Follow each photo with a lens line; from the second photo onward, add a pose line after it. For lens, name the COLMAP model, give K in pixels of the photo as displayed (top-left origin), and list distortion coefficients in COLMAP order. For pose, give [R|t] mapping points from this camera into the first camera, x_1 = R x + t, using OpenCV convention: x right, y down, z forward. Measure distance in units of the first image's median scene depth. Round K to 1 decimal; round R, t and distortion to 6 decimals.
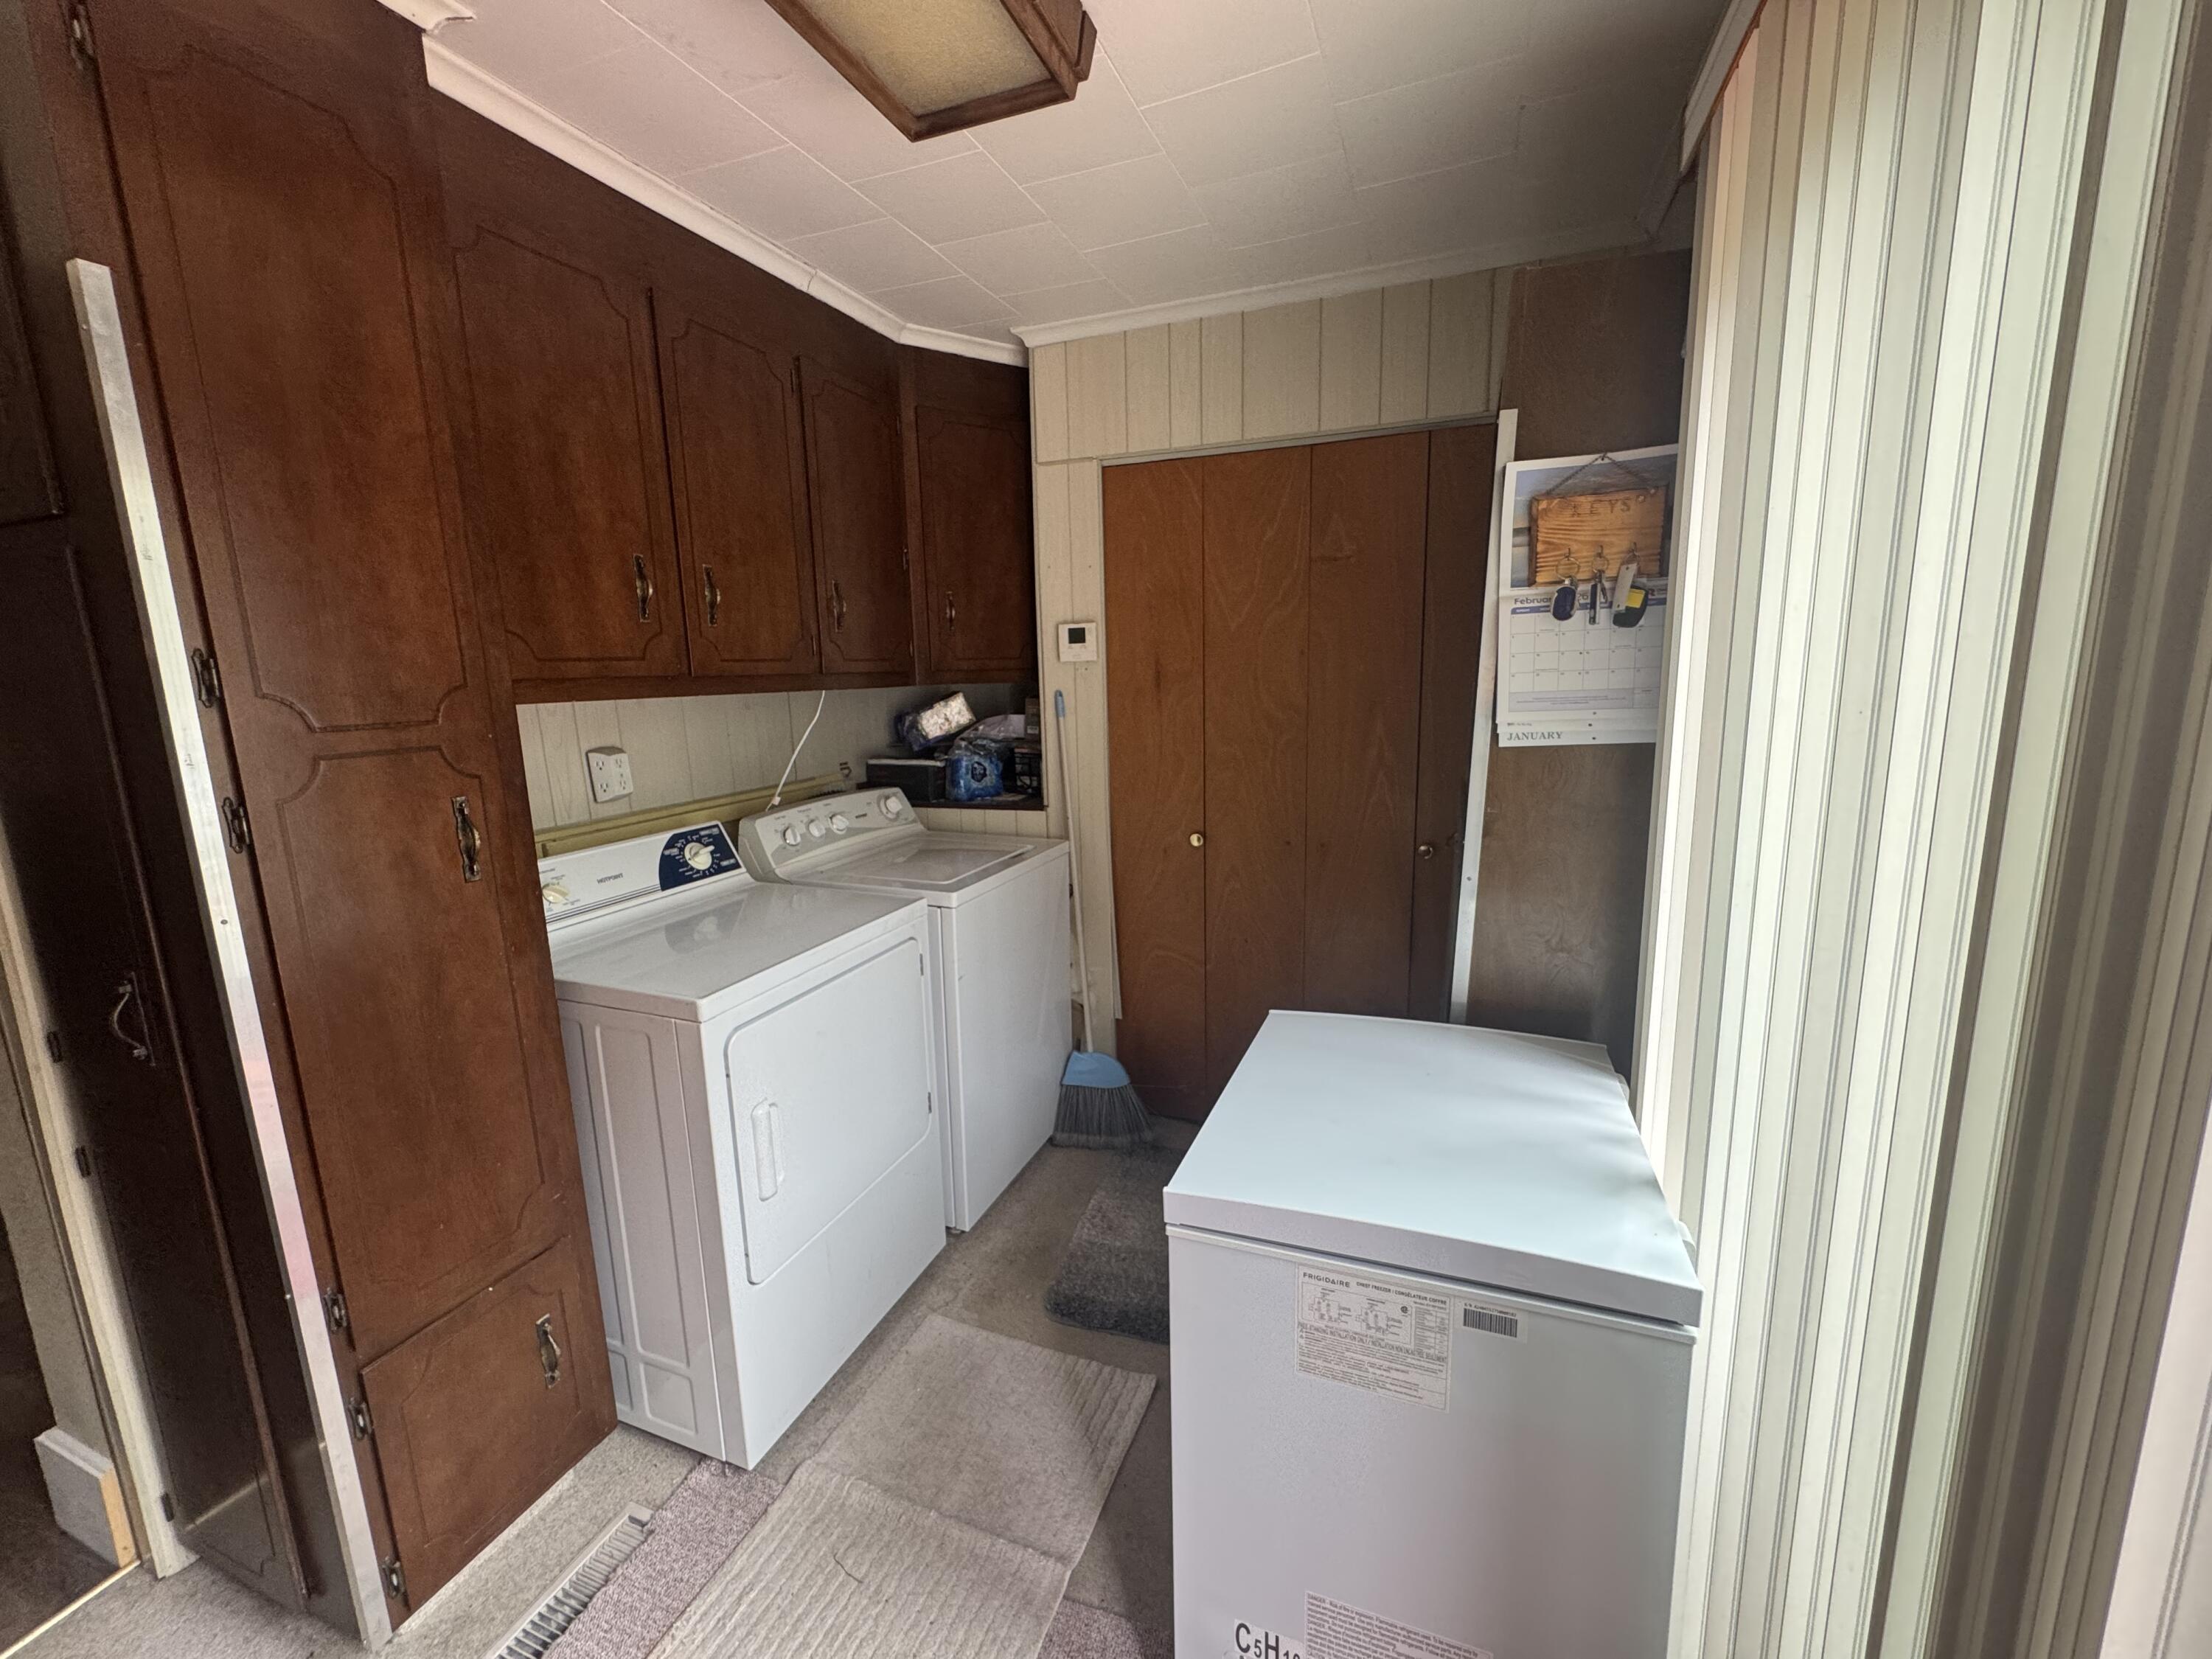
lens RADIAL K [[887.3, 0, 1104.7], [0, 887.3, 827.5], [0, 0, 1]] dist [0.001161, 0.000069]
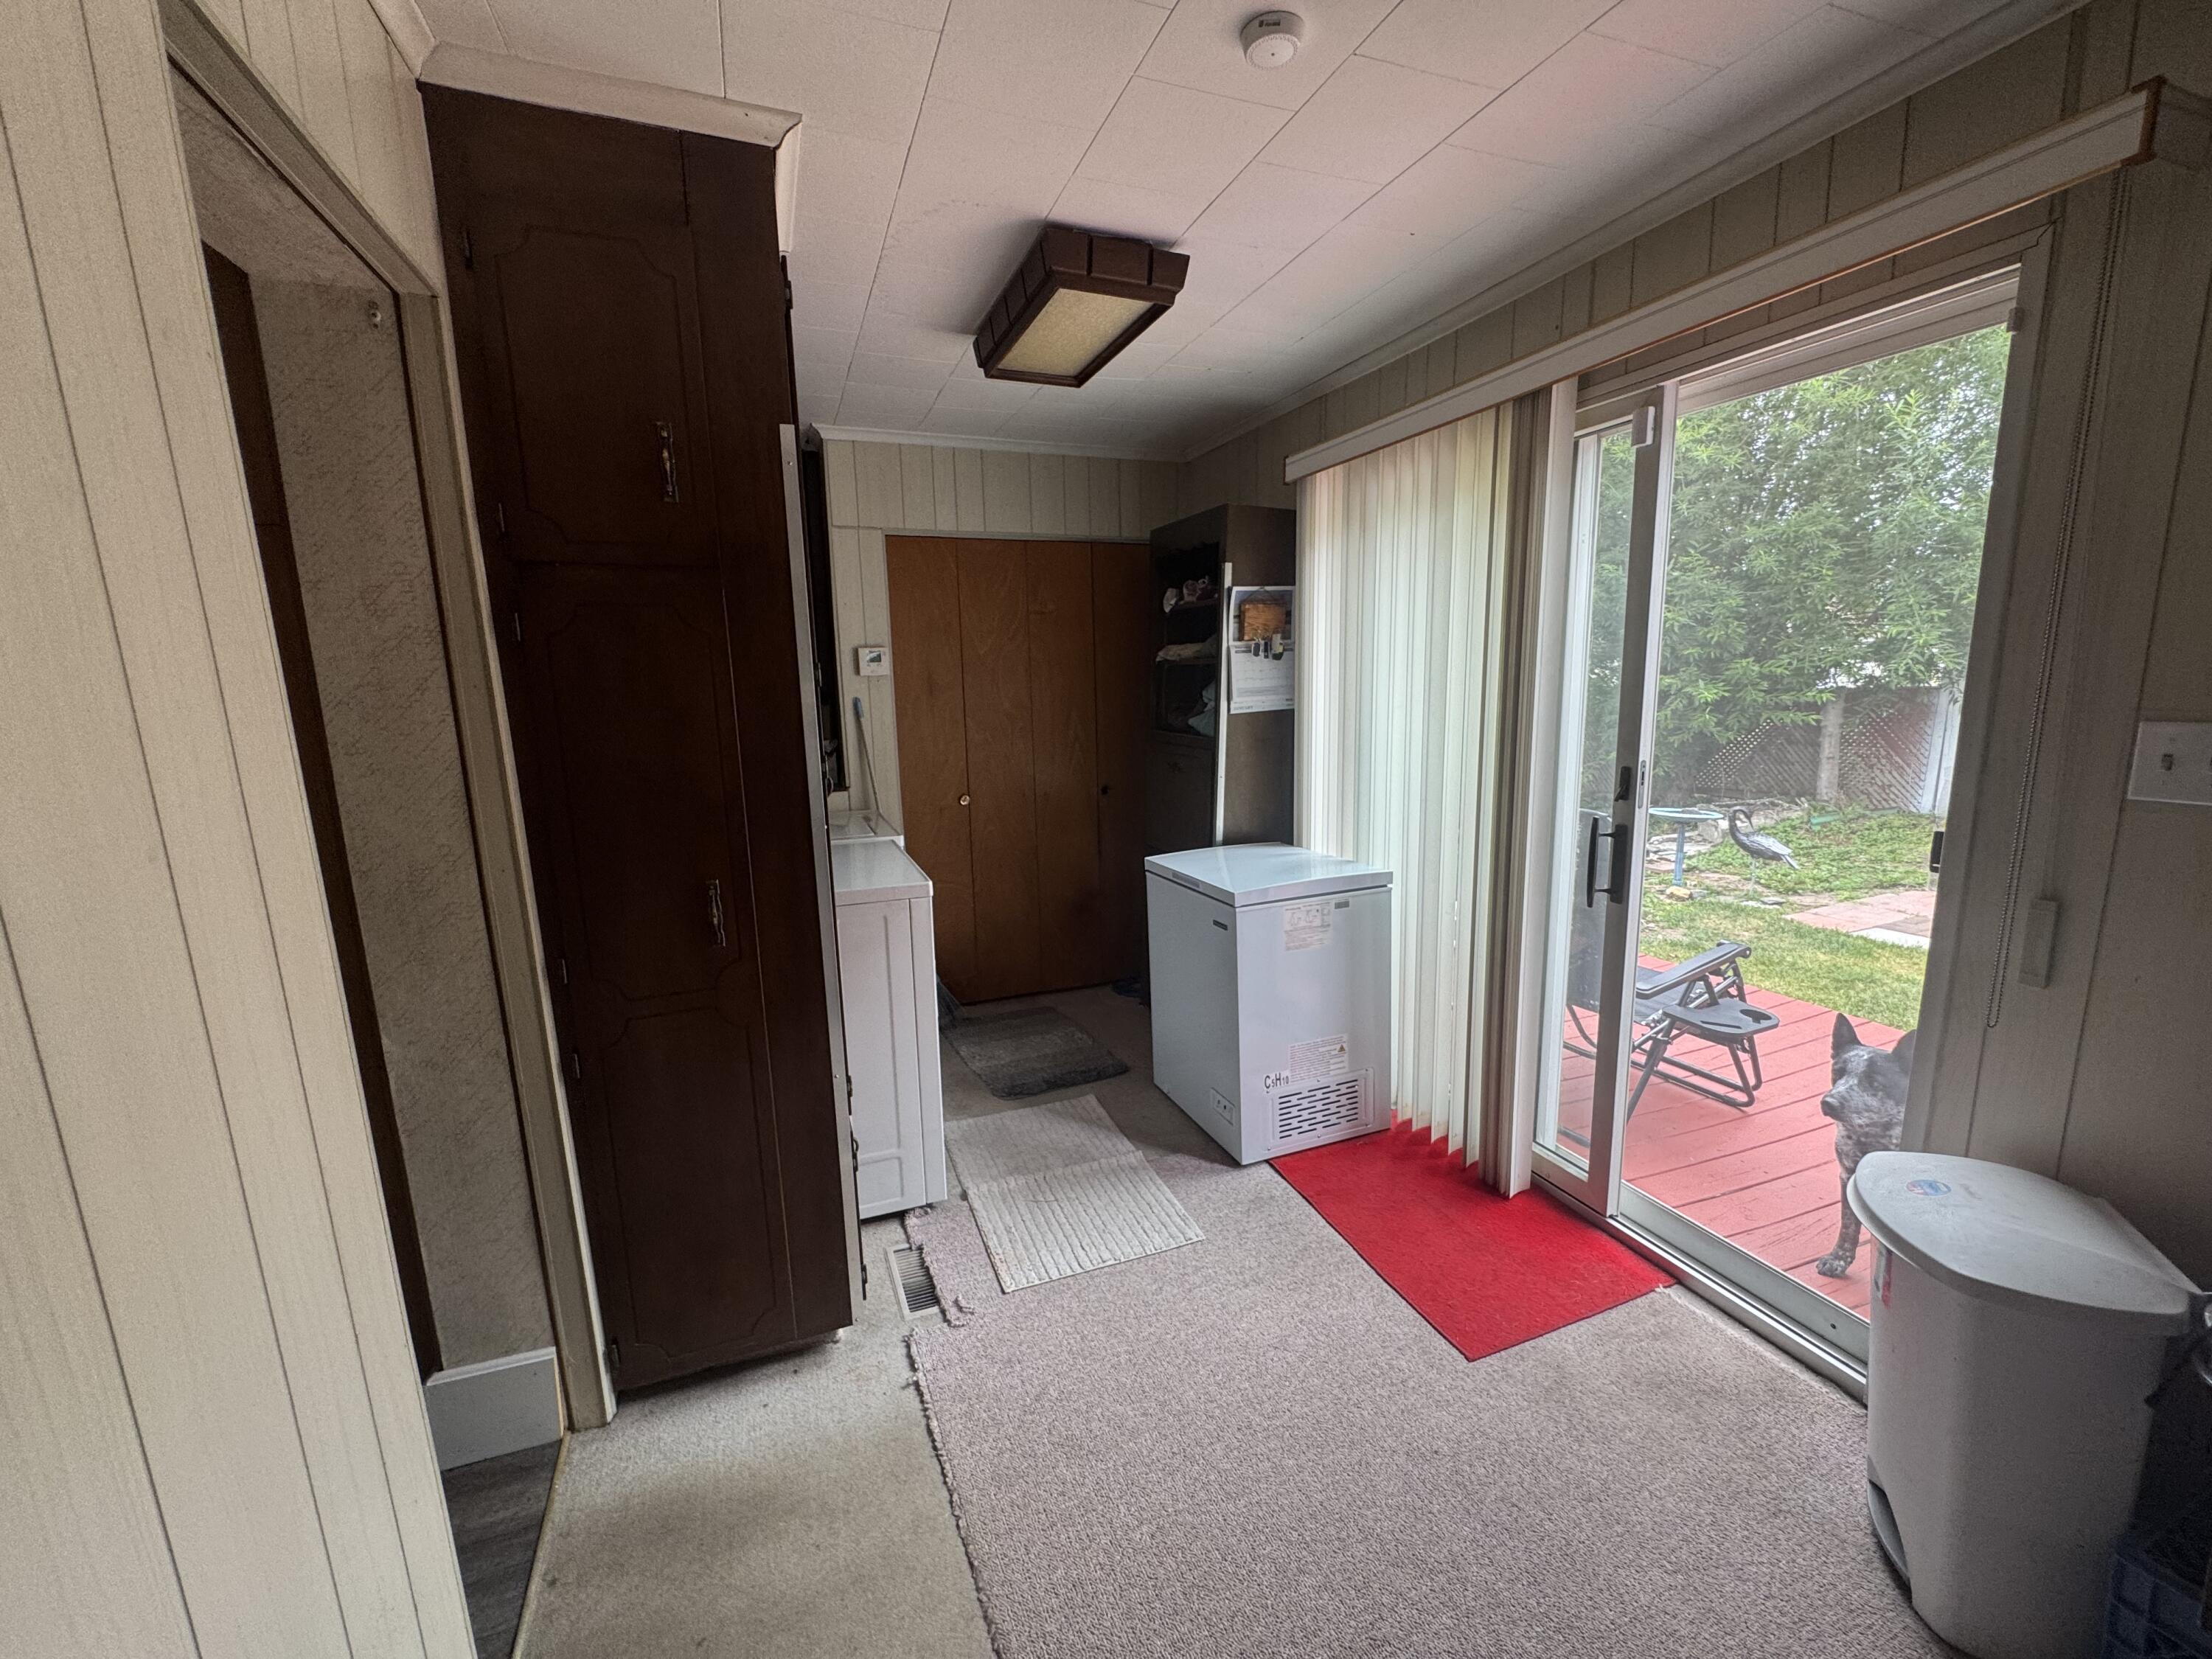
lens RADIAL K [[887.3, 0, 1104.7], [0, 887.3, 827.5], [0, 0, 1]] dist [0.001161, 0.000069]
pose [[0.746248, -0.107521, 0.656927, -1.287629], [0.123862, 0.992063, 0.021670, 0.102632], [-0.654043, 0.065197, 0.753643, -0.429340]]
